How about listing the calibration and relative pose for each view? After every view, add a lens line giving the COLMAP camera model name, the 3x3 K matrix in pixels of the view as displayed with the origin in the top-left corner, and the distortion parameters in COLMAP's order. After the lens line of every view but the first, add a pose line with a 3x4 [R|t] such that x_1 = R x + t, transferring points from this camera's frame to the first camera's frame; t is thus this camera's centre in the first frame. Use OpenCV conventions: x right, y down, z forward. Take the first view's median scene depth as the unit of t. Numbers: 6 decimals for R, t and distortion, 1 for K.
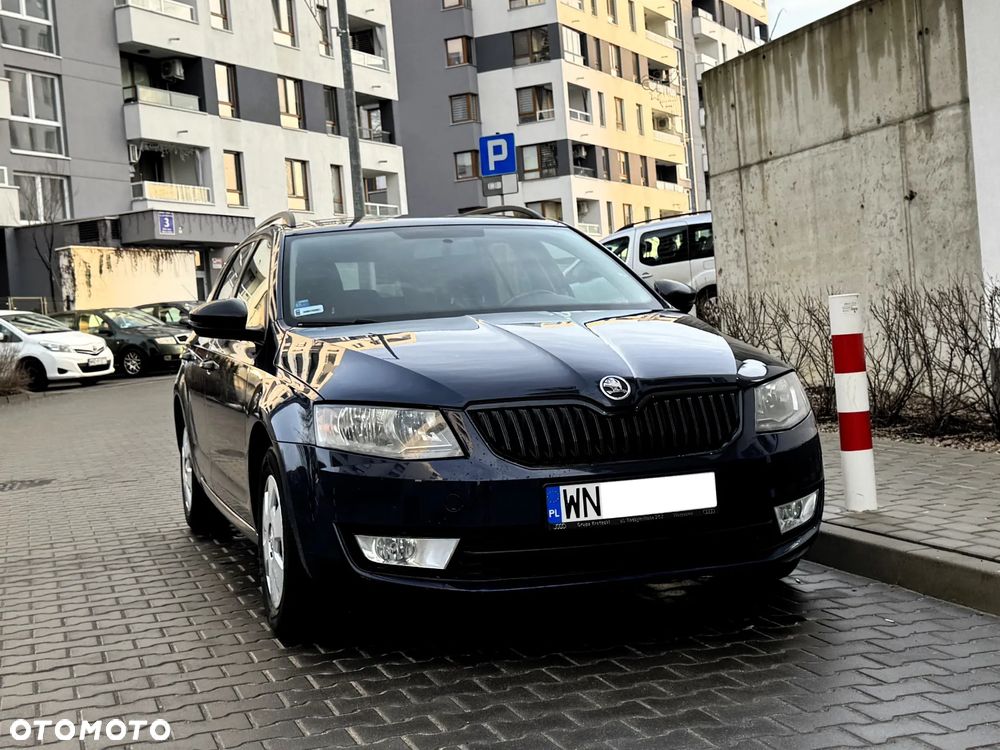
lens RADIAL K [[1466.1, 0, 500.3], [0, 1466.1, 320.9], [0, 0, 1]] dist [0.113112, -0.089740]
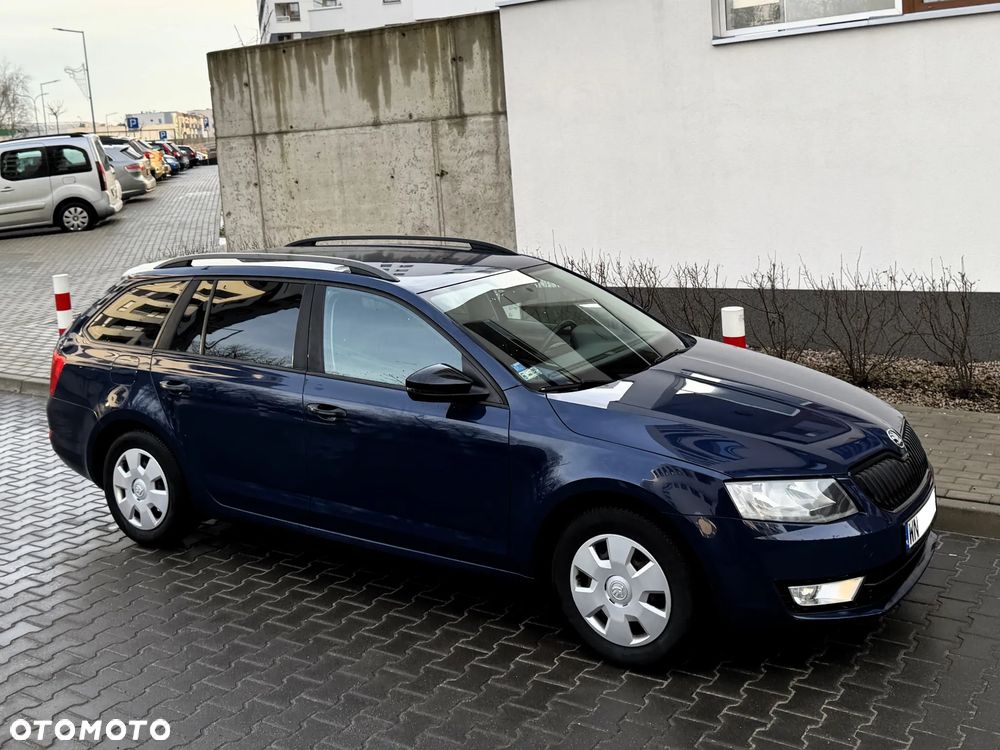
lens RADIAL K [[1089.4, 0, 497.1], [0, 1089.4, 235.0], [0, 0, 1]] dist [0.068379, -0.012123]
pose [[0.772431, -0.036094, 0.634072, -0.317745], [0.005369, 0.998719, 0.050311, -0.073750], [-0.635075, -0.035457, 0.771636, 0.160076]]
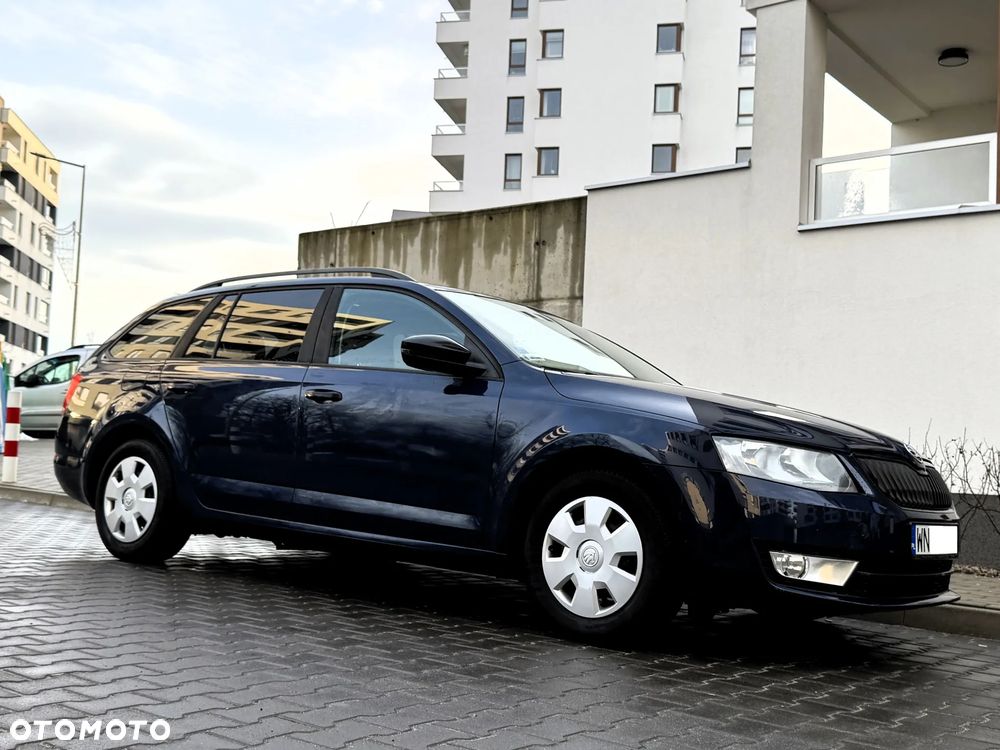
lens RADIAL K [[1131.7, 0, 518.8], [0, 1131.7, 376.6], [0, 0, 1]] dist [0.072960, 0.013253]
pose [[0.809900, 0.159987, 0.564329, -0.283233], [-0.114172, 0.986681, -0.115869, 0.048969], [-0.575350, 0.029411, 0.817378, 0.138359]]
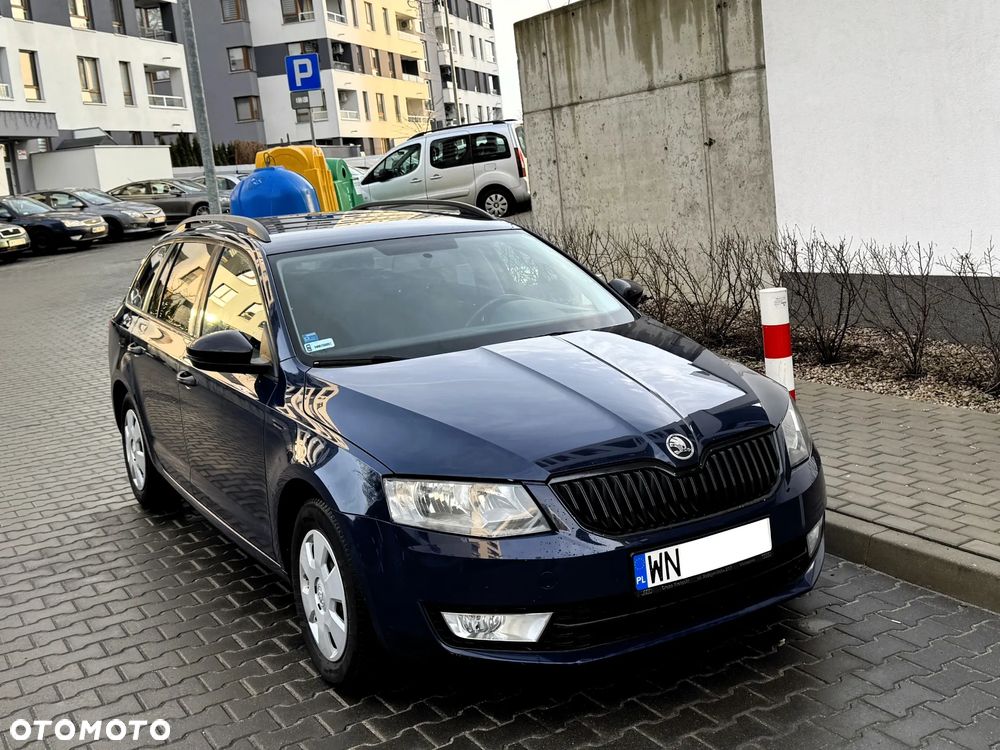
lens RADIAL K [[1173.1, 0, 561.1], [0, 1173.1, 301.4], [0, 0, 1]] dist [0.161335, -0.368098]
pose [[0.969963, -0.046225, 0.238821, -0.073696], [0.021988, 0.994420, 0.103172, -0.053932], [-0.242258, -0.094822, 0.965567, 0.077775]]
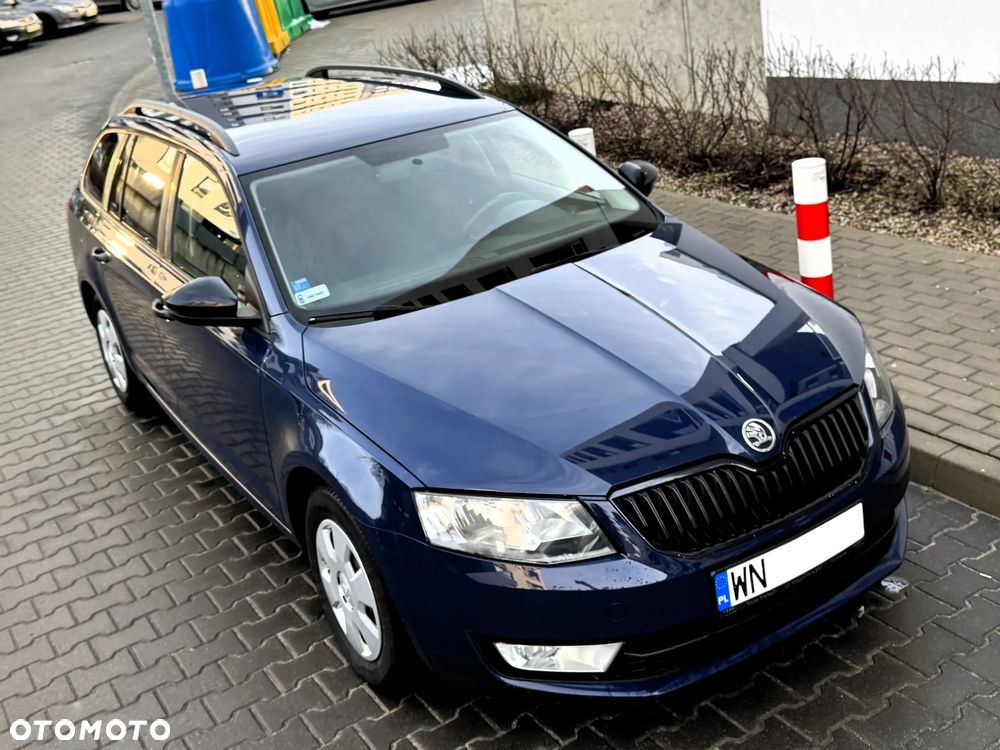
lens RADIAL K [[1133.5, 0, 458.3], [0, 1133.5, 285.9], [0, 0, 1]] dist [0.196257, -0.484142]
pose [[0.971490, -0.146016, 0.186779, -0.078648], [0.085872, 0.951055, 0.296849, -0.096090], [-0.220982, -0.272347, 0.936480, 0.150583]]
